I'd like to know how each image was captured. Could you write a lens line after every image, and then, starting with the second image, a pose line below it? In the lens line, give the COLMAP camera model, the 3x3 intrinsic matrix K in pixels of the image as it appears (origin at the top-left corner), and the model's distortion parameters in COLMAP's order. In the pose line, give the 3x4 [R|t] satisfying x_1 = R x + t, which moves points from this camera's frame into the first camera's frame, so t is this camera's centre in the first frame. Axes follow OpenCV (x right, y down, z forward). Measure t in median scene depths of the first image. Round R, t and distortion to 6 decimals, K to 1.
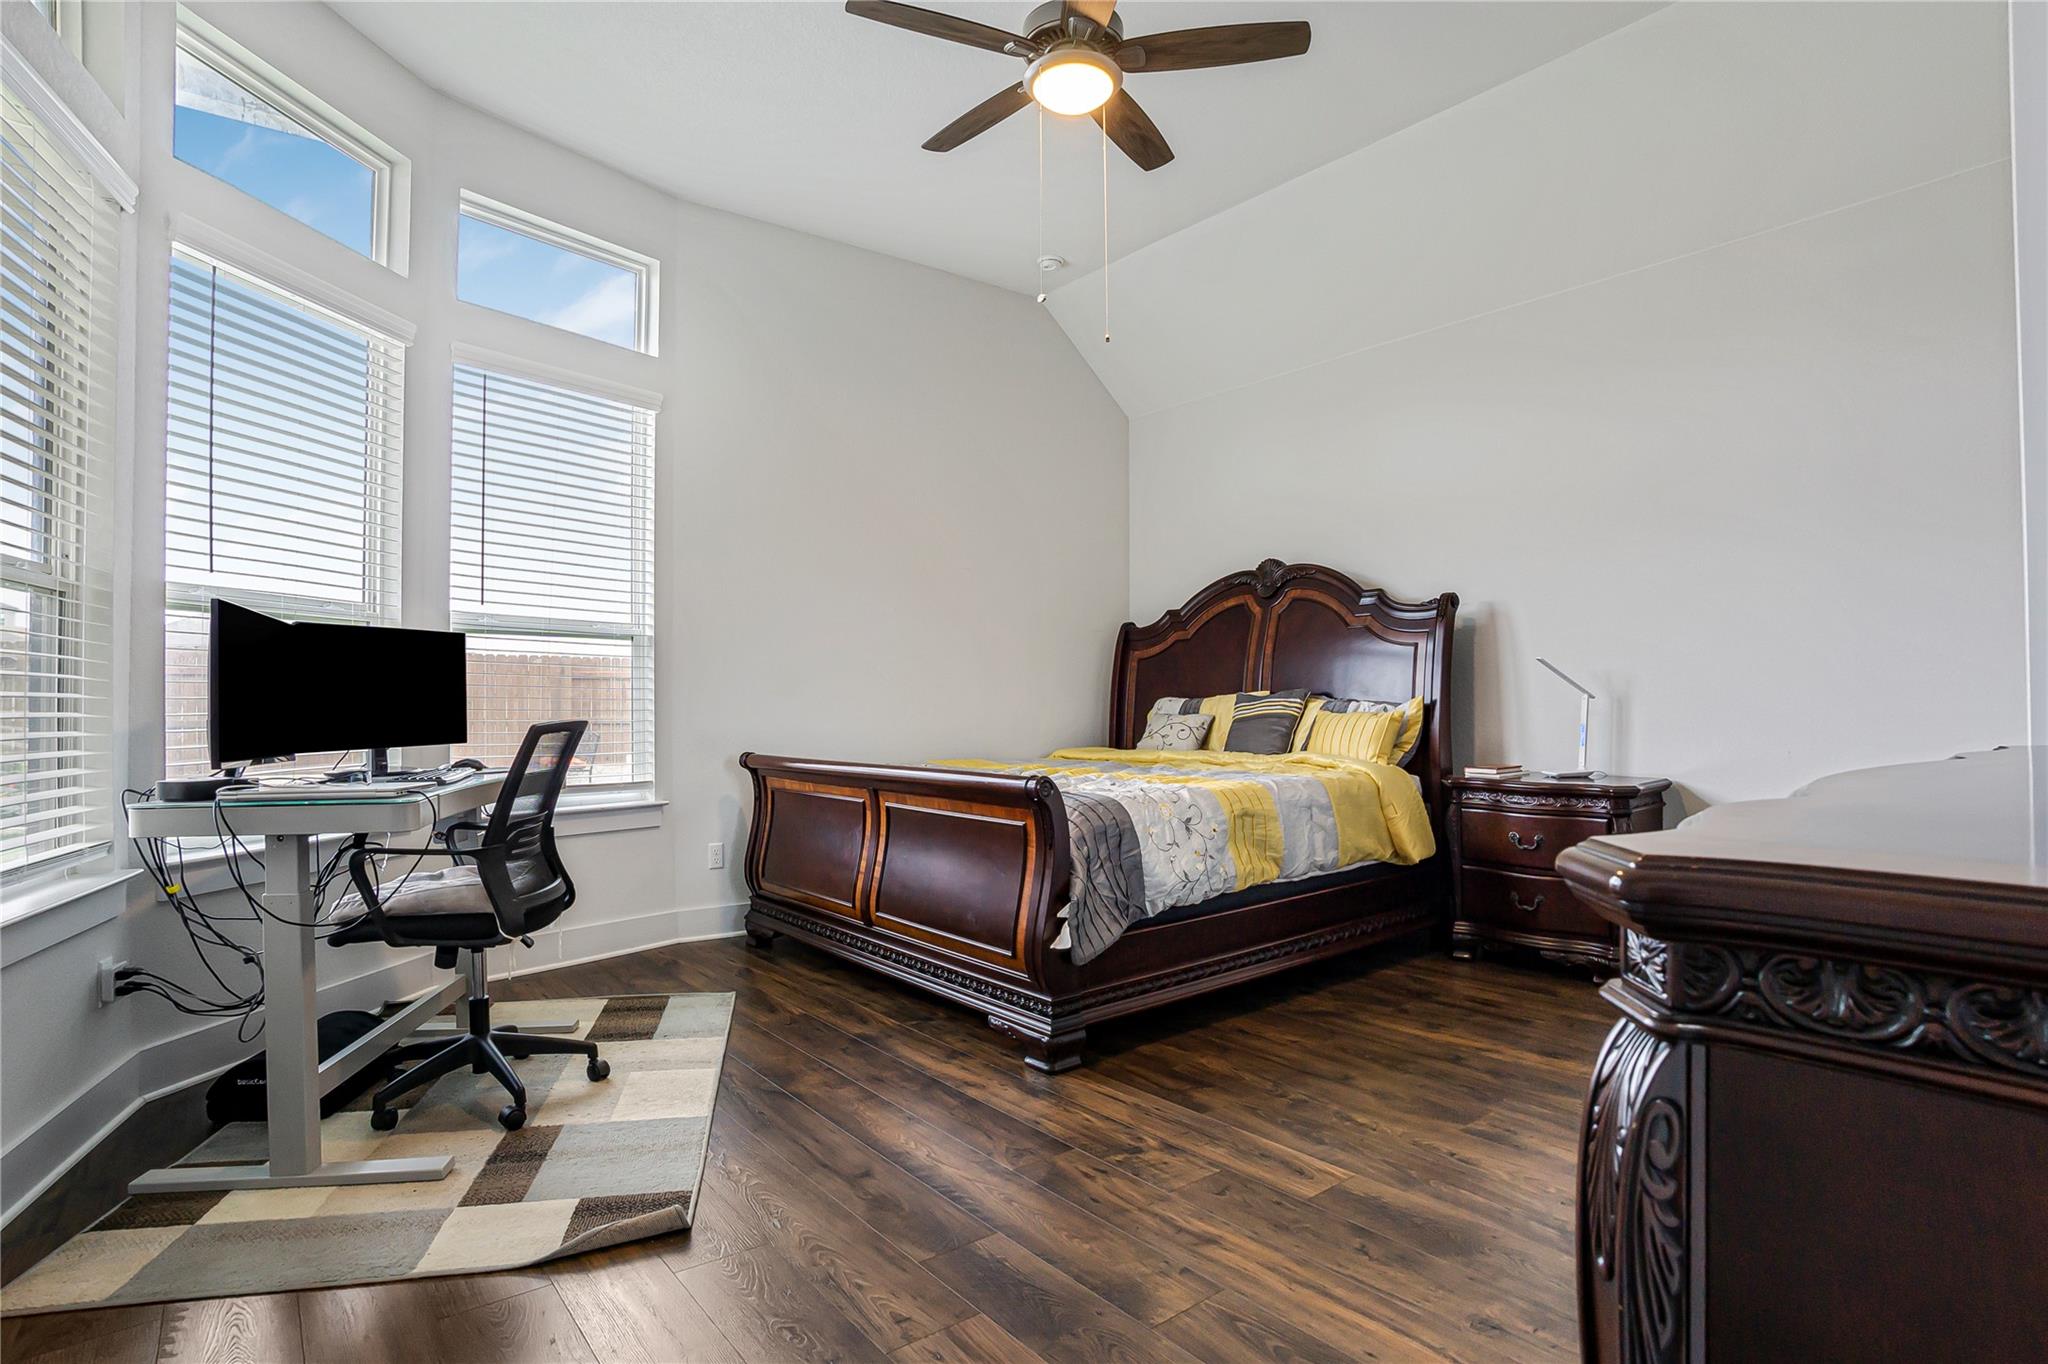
lens RADIAL K [[1022.1, 0, 1013.7], [0, 1022.1, 675.1], [0, 0, 1]] dist [-0.099765, 0.055435]
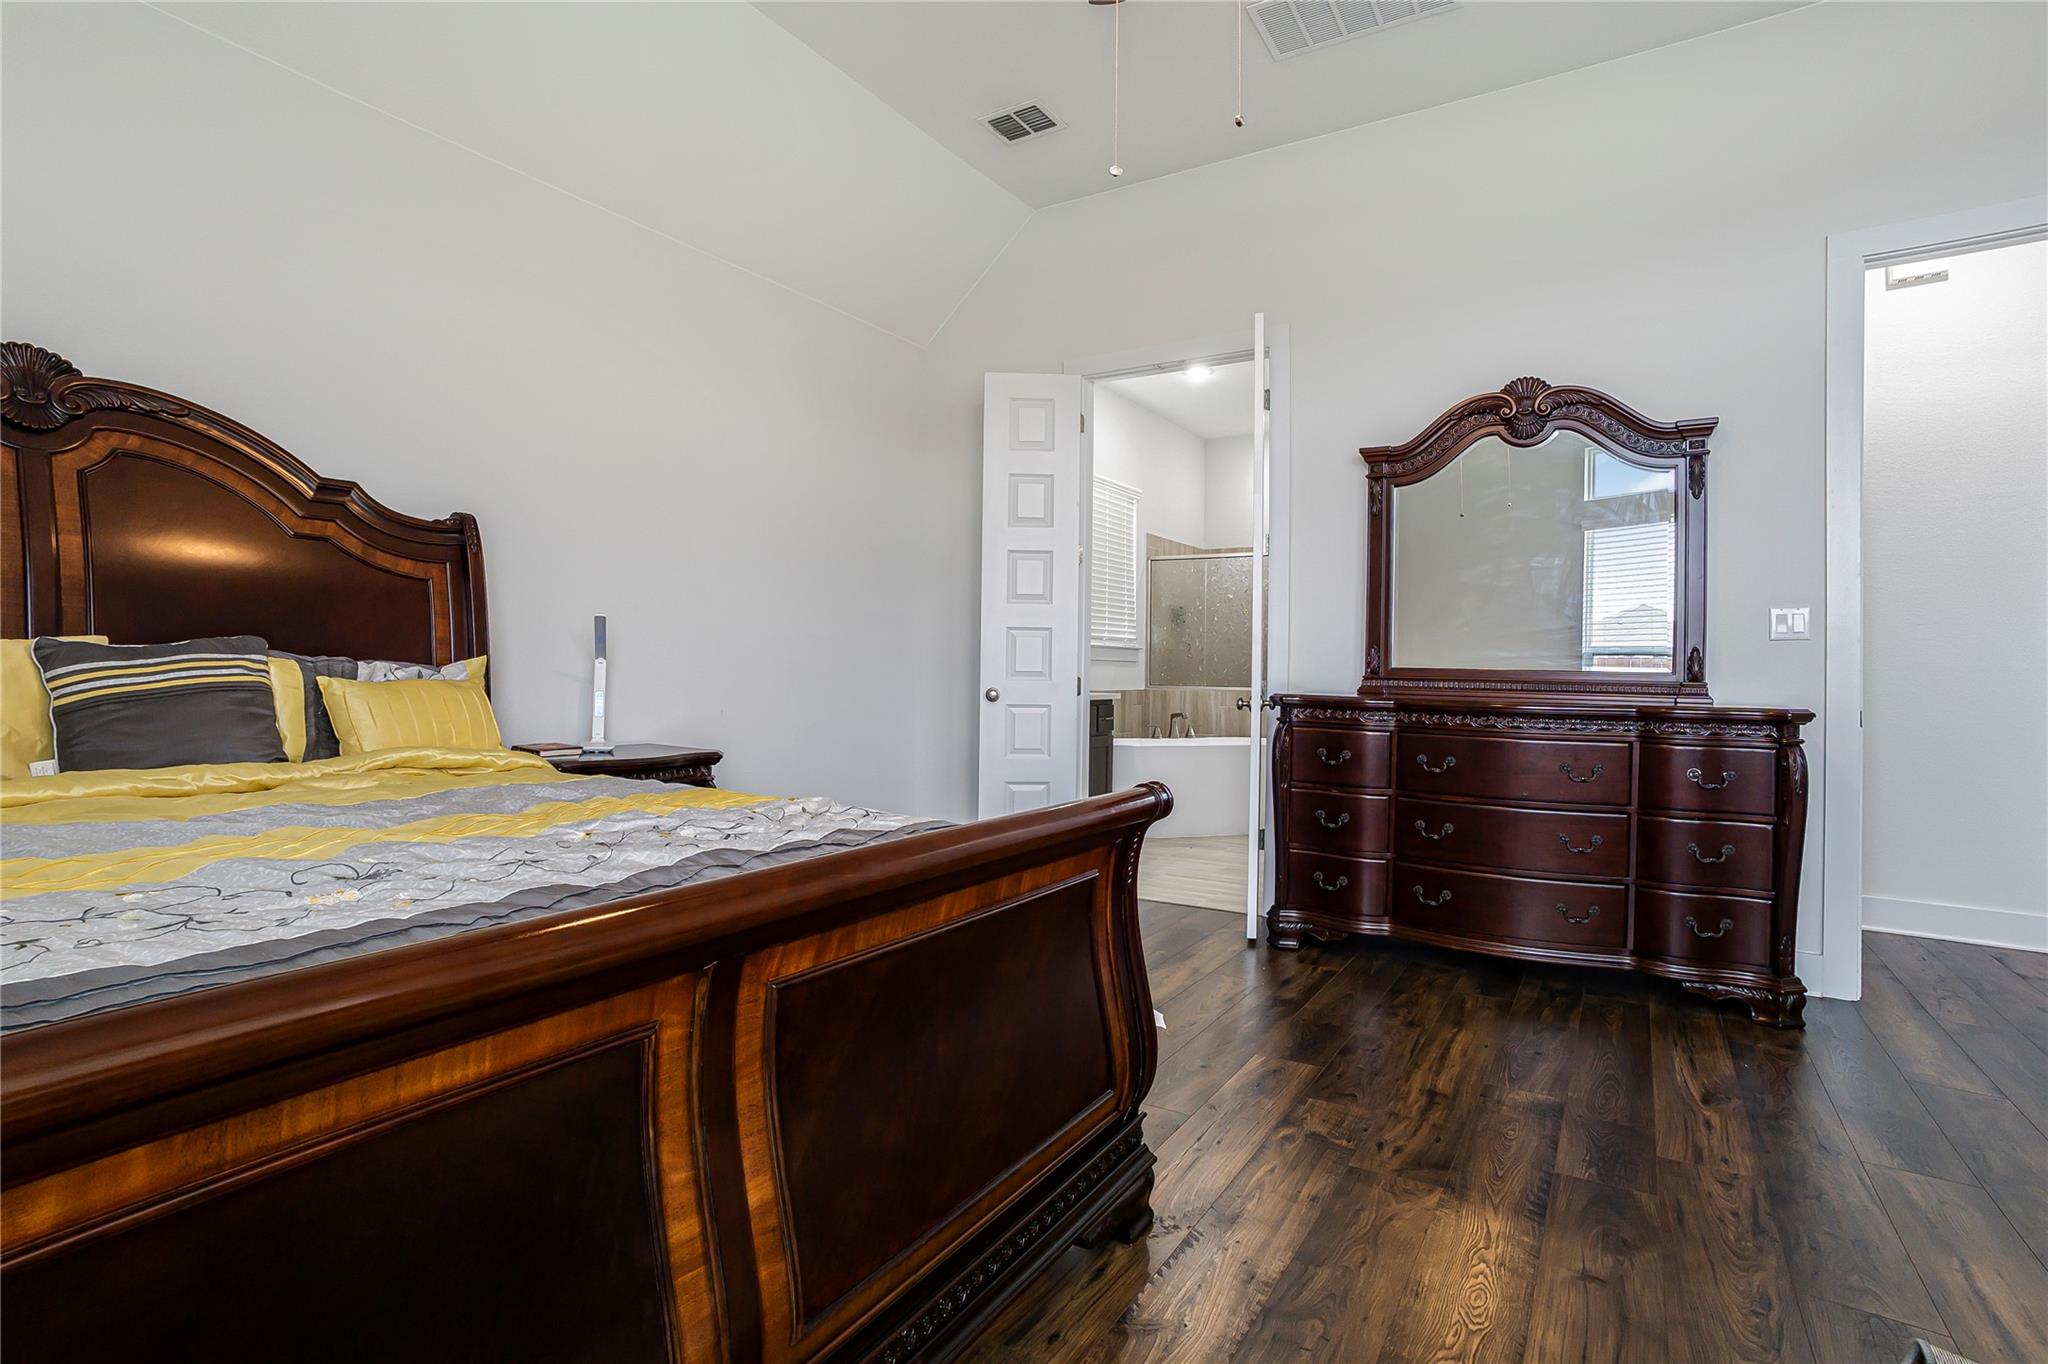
lens RADIAL K [[1022.1, 0, 1013.7], [0, 1022.1, 675.1], [0, 0, 1]] dist [-0.099765, 0.055435]
pose [[-0.341169, 0.003042, 0.939997, -0.565491], [-0.031968, 0.999379, -0.014837, 0.048512], [-0.939458, -0.035112, -0.340859, 1.350593]]
